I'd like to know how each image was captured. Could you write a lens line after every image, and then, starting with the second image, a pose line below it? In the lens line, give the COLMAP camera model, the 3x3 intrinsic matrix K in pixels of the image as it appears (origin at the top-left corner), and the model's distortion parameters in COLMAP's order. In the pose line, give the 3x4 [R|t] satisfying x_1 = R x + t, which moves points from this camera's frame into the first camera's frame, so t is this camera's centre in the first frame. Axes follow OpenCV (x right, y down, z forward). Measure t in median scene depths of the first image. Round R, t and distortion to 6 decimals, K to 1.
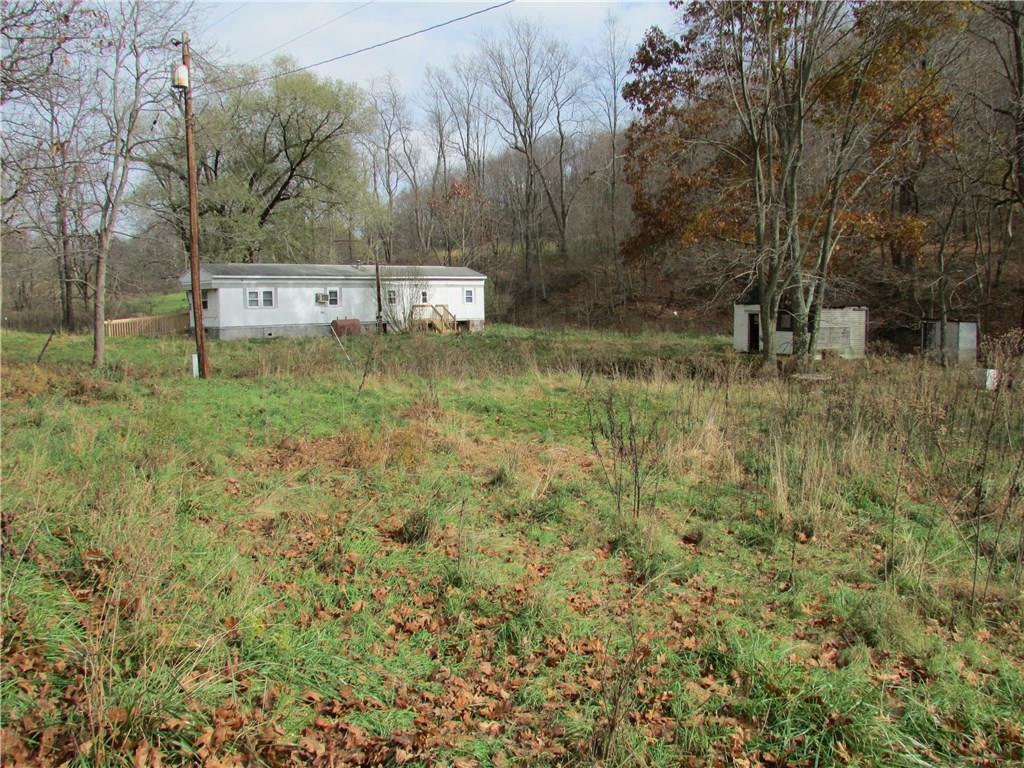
lens RADIAL K [[923.7, 0, 516.1], [0, 923.7, 383.5], [0, 0, 1]] dist [-0.113334, -0.010932]
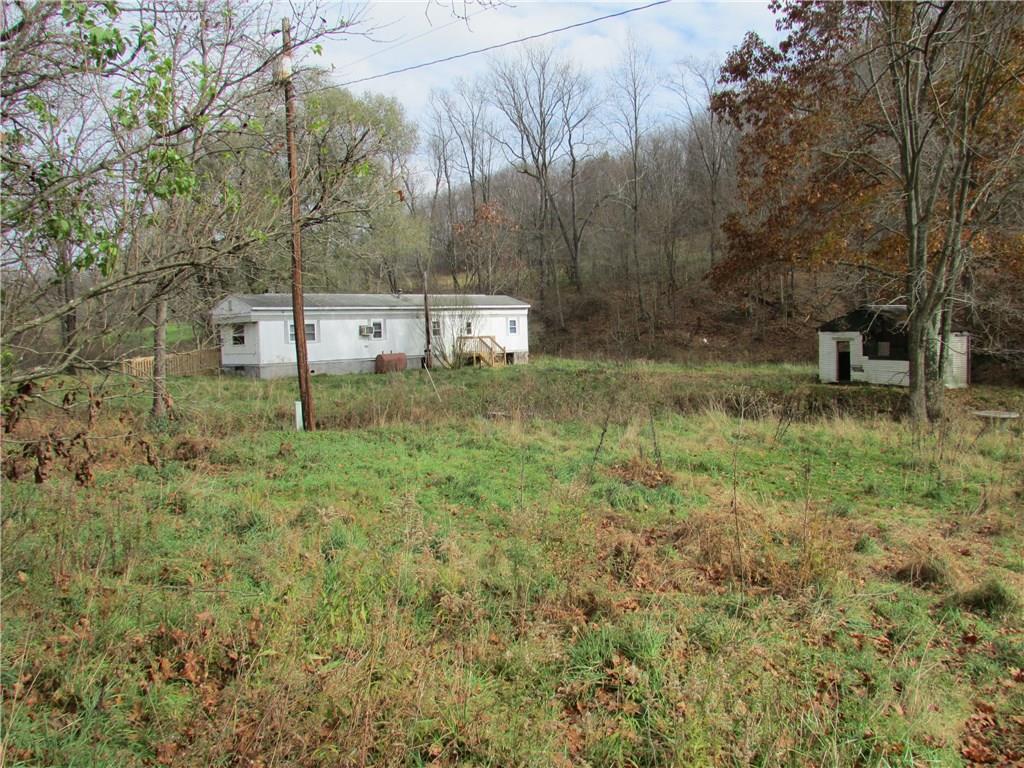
lens RADIAL K [[914.3, 0, 508.1], [0, 914.3, 382.7], [0, 0, 1]] dist [-0.109674, -0.019811]
pose [[0.999047, -0.016670, 0.040339, -0.105377], [0.017892, 0.999386, -0.030123, -0.011226], [-0.039812, 0.030816, 0.998732, 0.087663]]
